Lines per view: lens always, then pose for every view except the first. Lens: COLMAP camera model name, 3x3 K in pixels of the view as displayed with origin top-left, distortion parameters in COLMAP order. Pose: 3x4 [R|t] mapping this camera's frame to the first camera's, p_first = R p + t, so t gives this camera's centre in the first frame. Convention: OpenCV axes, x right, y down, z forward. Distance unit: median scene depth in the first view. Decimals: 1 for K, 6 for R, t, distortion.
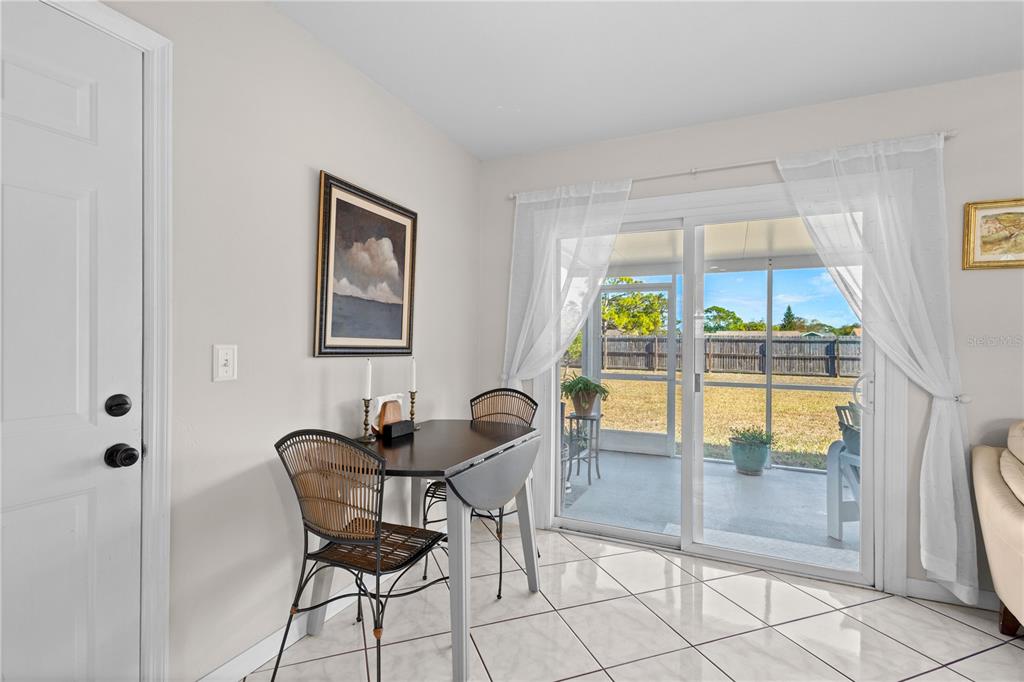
lens RADIAL K [[479.4, 0, 510.1], [0, 479.4, 343.0], [0, 0, 1]] dist [0.011830, -0.001084]
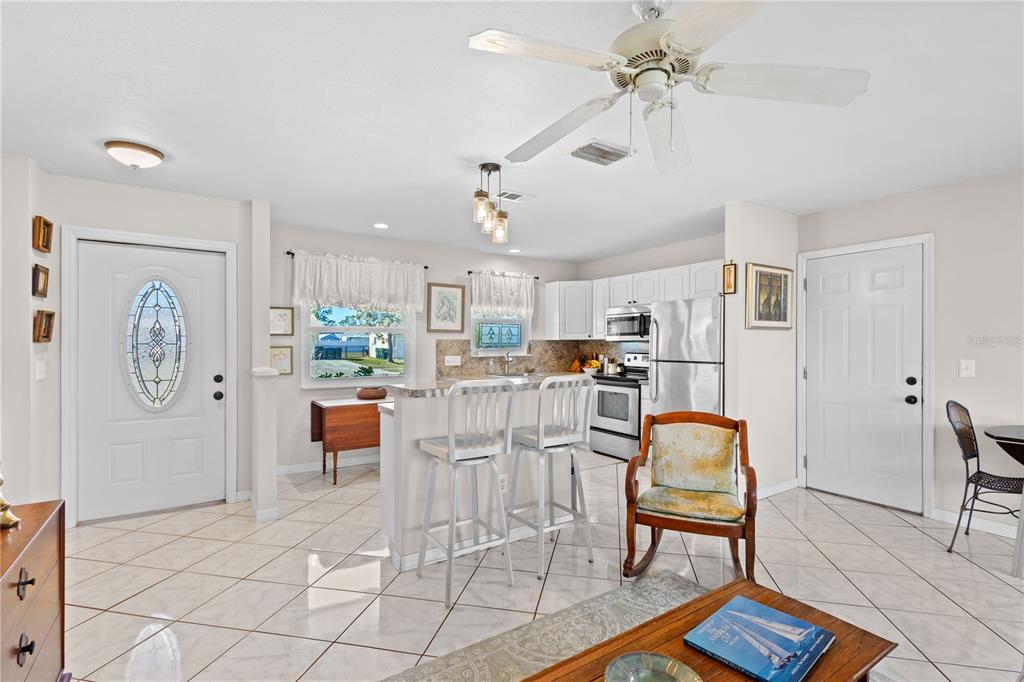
lens RADIAL K [[479.4, 0, 513.4], [0, 479.4, 342.6], [0, 0, 1]] dist [0.011830, -0.001084]
pose [[-0.528895, -0.011281, -0.848612, 1.443481], [-0.005930, 0.999936, -0.009597, -0.024331], [0.848666, -0.000044, -0.528928, 0.294681]]
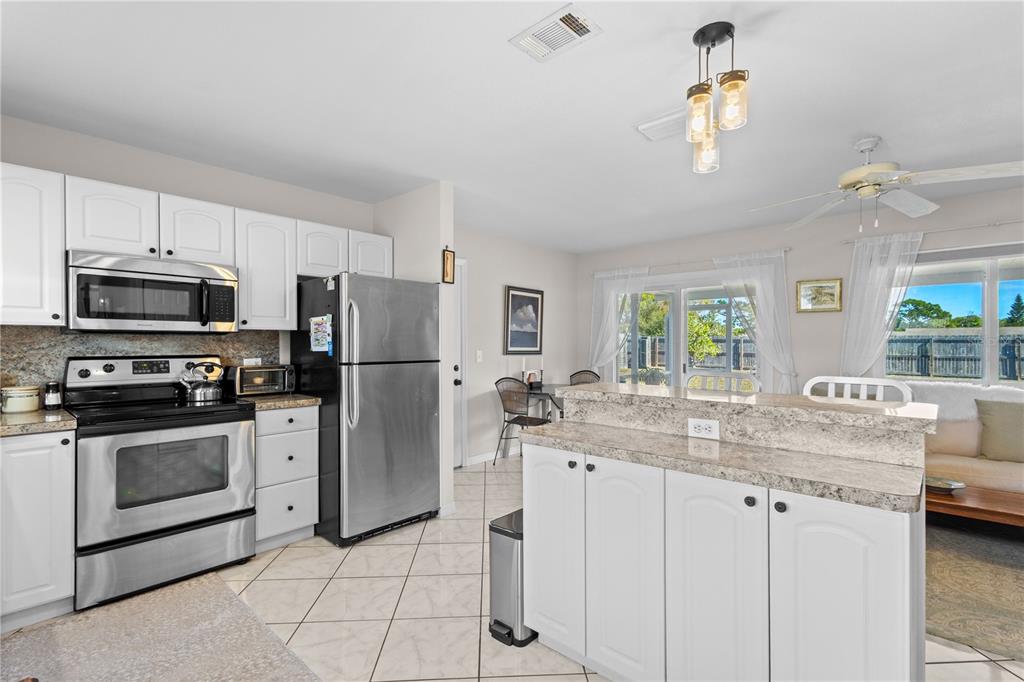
lens RADIAL K [[479.4, 0, 514.7], [0, 479.4, 341.1], [0, 0, 1]] dist [0.011830, -0.001084]
pose [[0.955776, -0.010383, -0.293913, 0.343899], [0.008255, 0.999930, -0.008478, -0.019141], [0.293981, 0.005677, 0.955794, -1.217311]]
